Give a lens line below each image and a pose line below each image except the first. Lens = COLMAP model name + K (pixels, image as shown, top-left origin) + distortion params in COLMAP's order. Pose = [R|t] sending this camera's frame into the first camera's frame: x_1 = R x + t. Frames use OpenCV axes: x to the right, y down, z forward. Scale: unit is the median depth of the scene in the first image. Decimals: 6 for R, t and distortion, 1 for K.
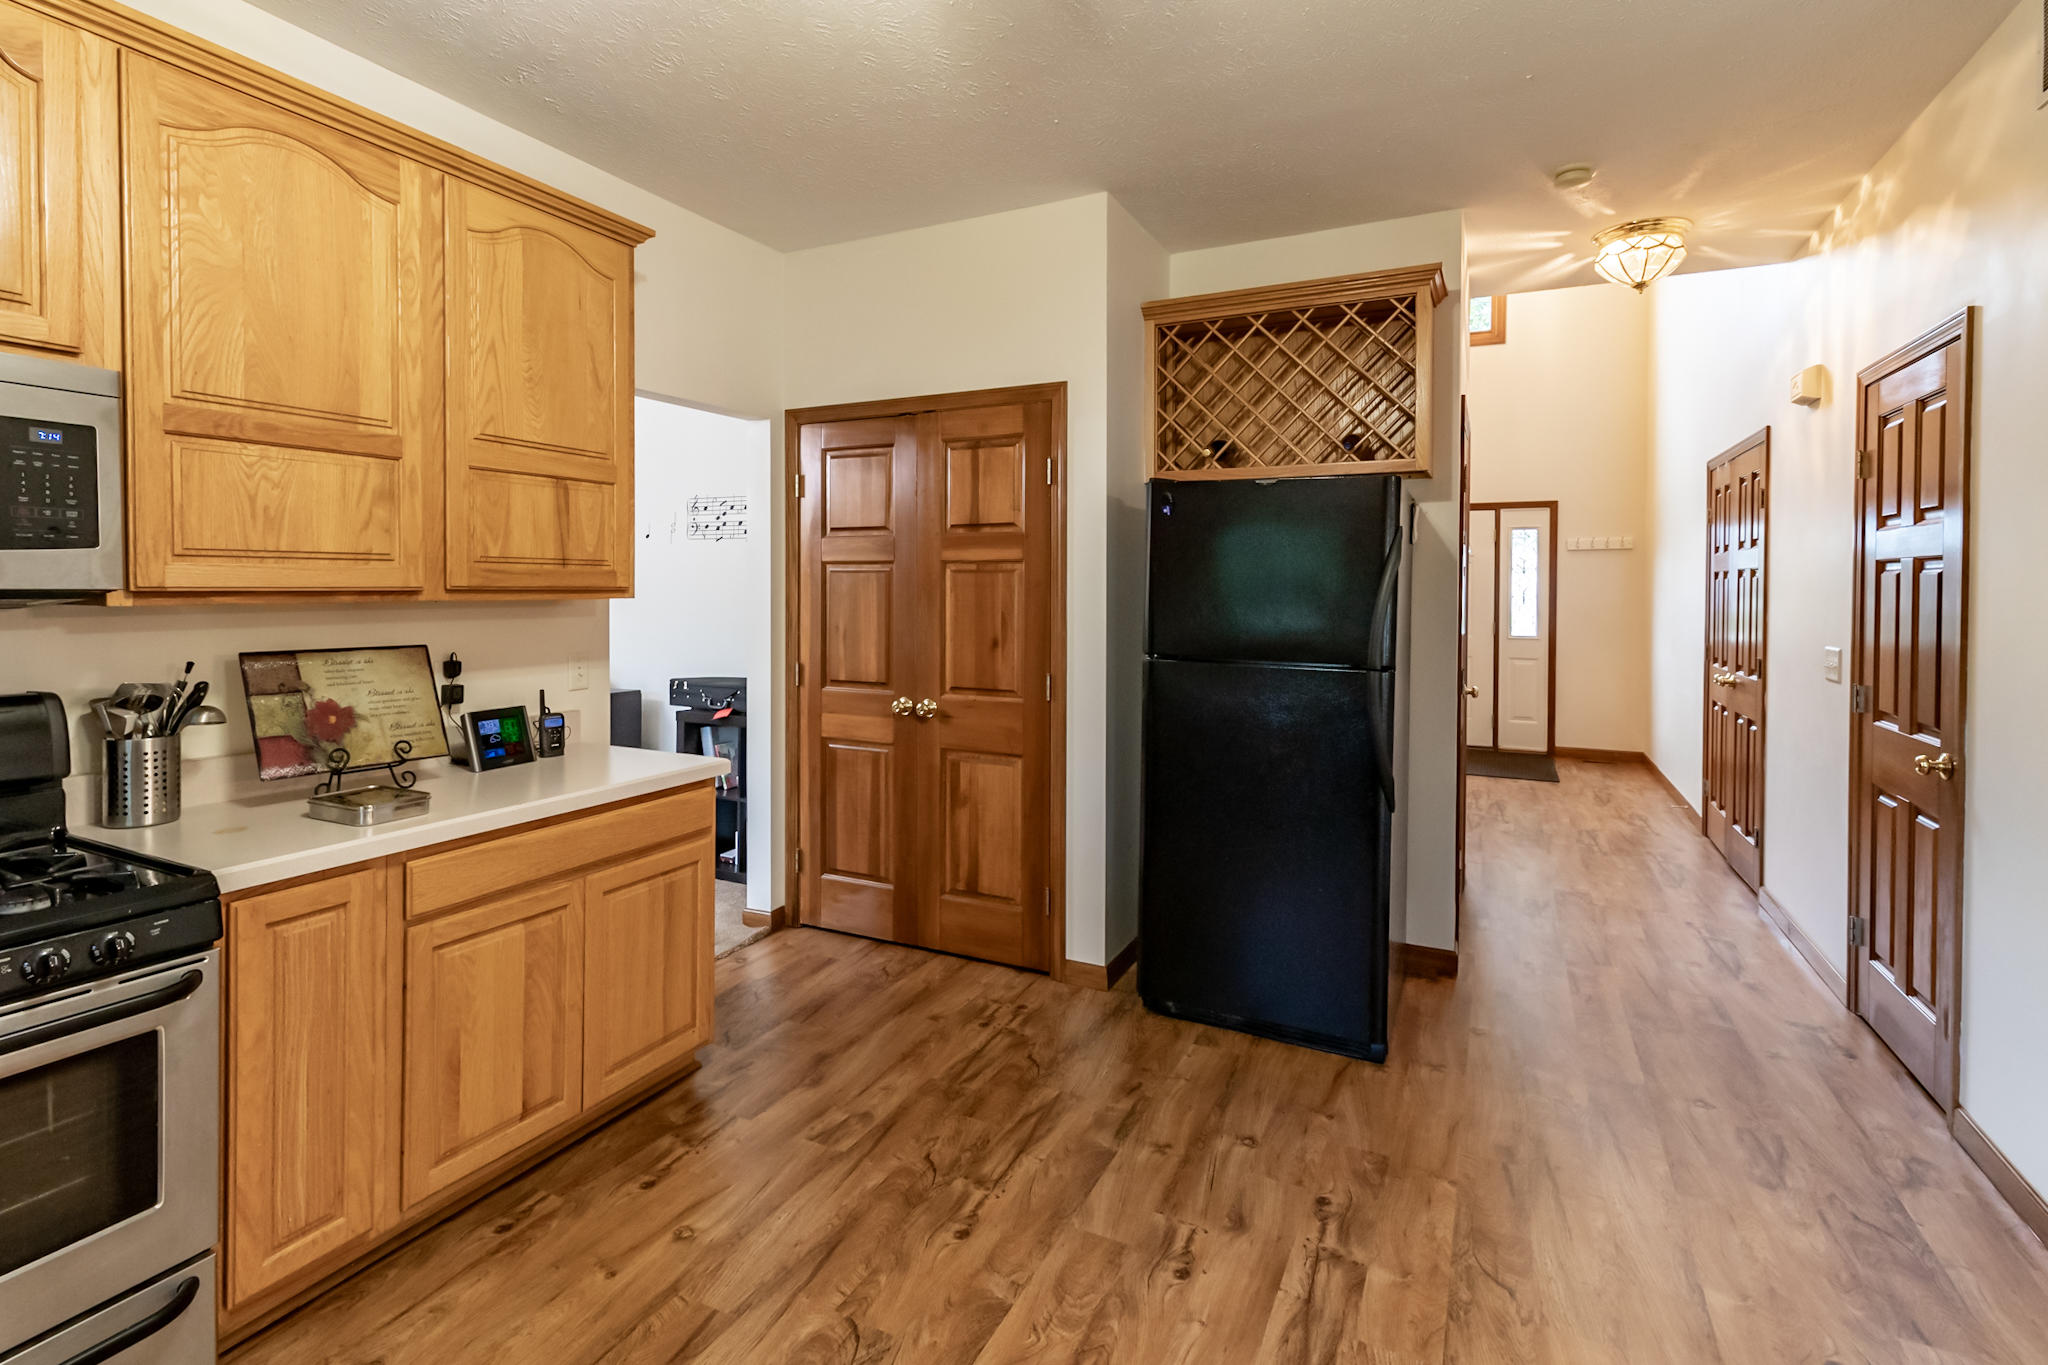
lens RADIAL K [[991.1, 0, 1028.5], [0, 991.1, 587.8], [0, 0, 1]] dist [0.004078, -0.000831]
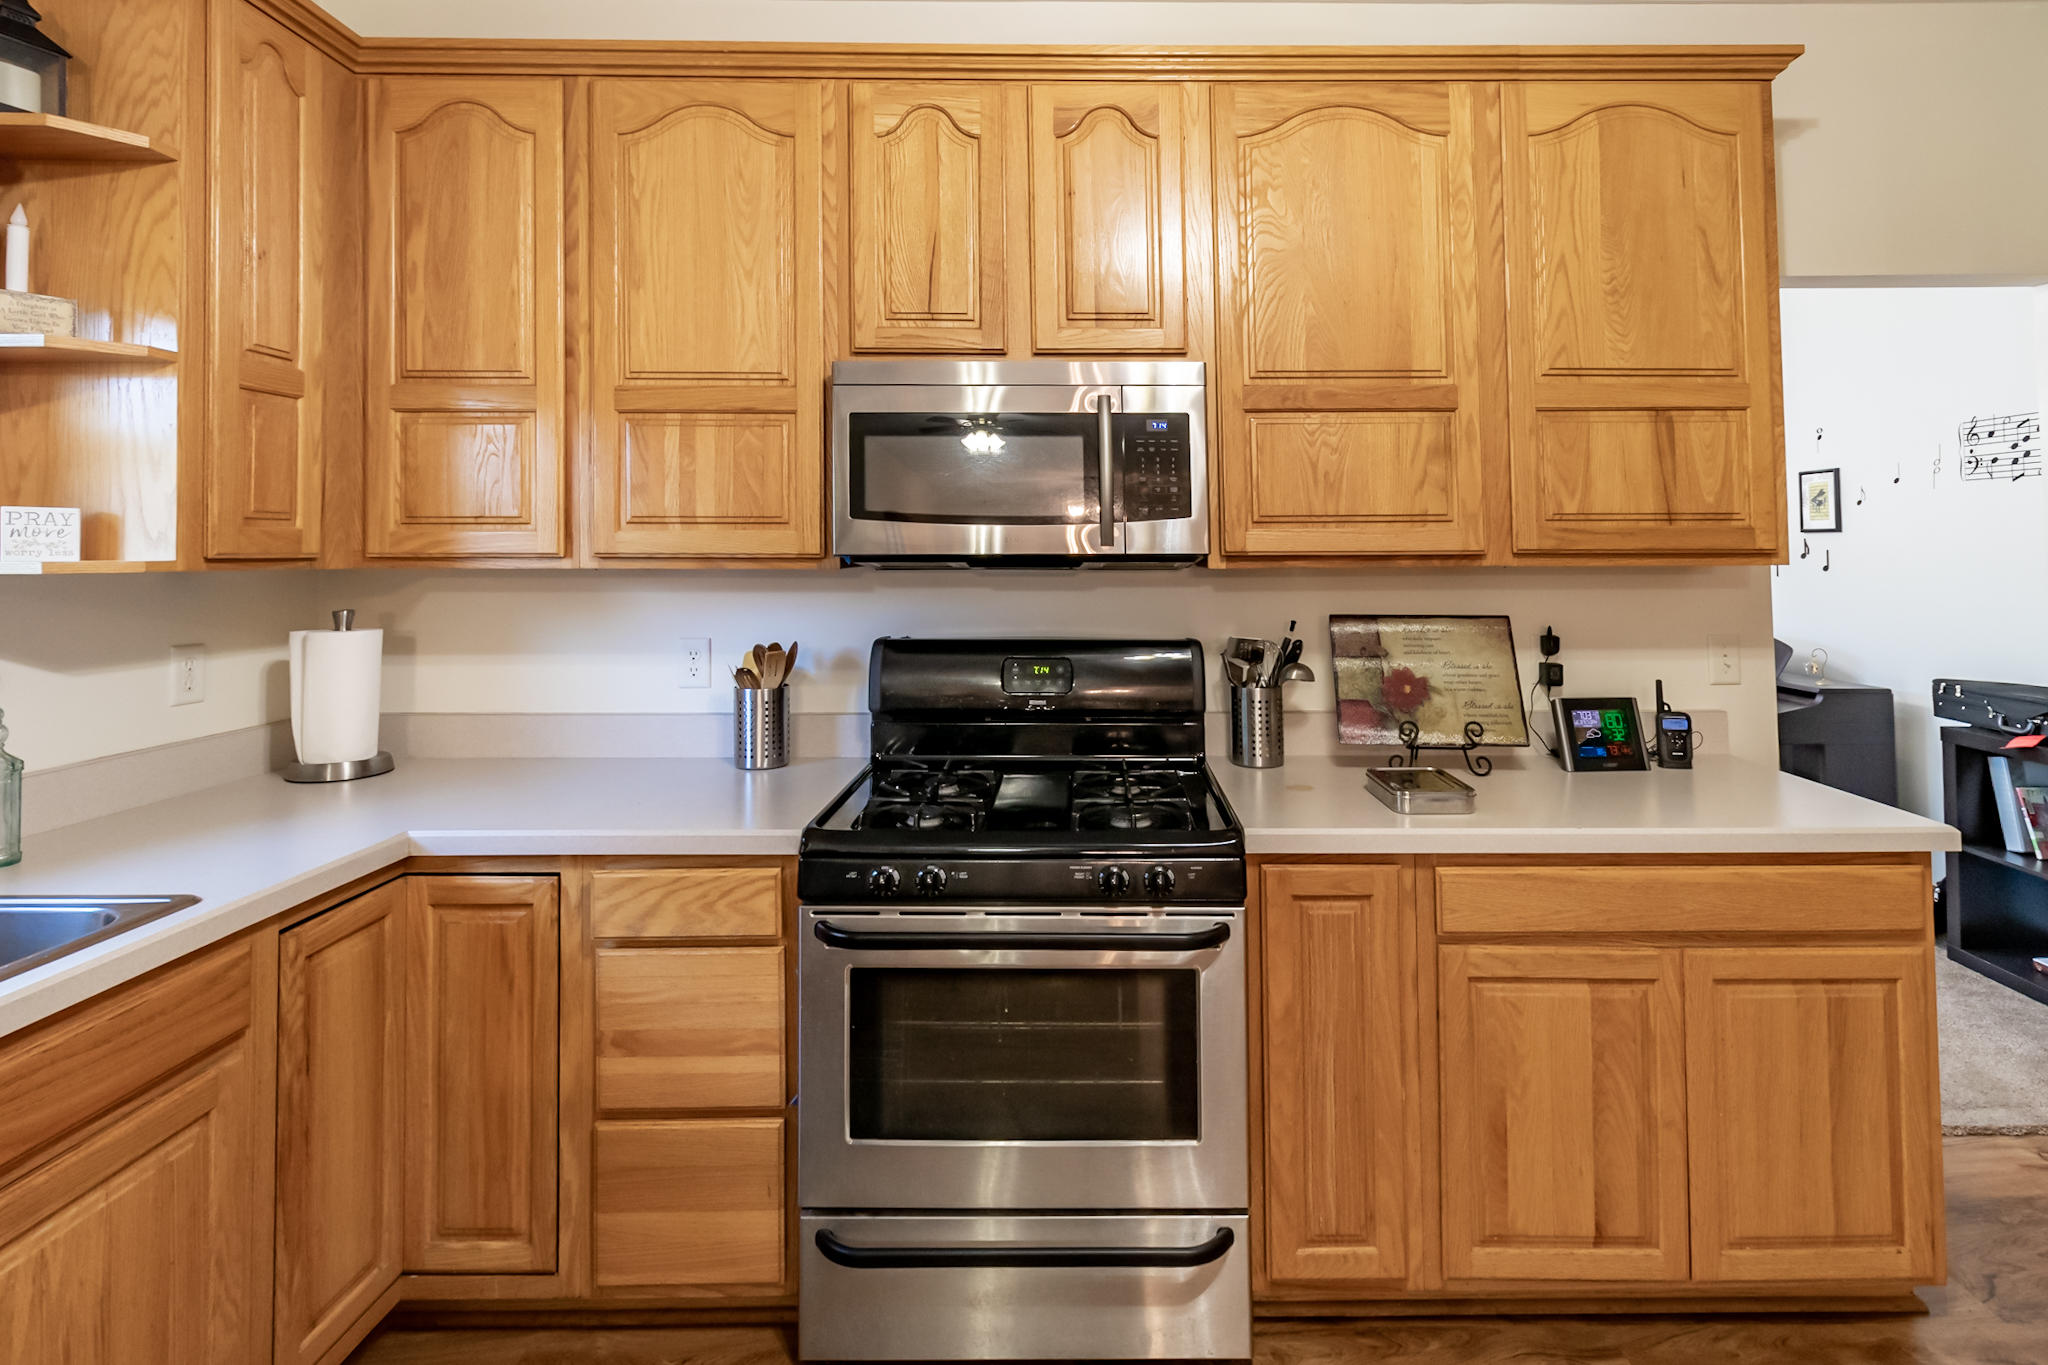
lens RADIAL K [[991.1, 0, 1062.9], [0, 991.1, 512.5], [0, 0, 1]] dist [0.004078, -0.000831]
pose [[0.436144, -0.040418, -0.898969, 0.022291], [0.004050, 0.999069, -0.042954, 0.001931], [0.899868, 0.015094, 0.435901, 0.283567]]
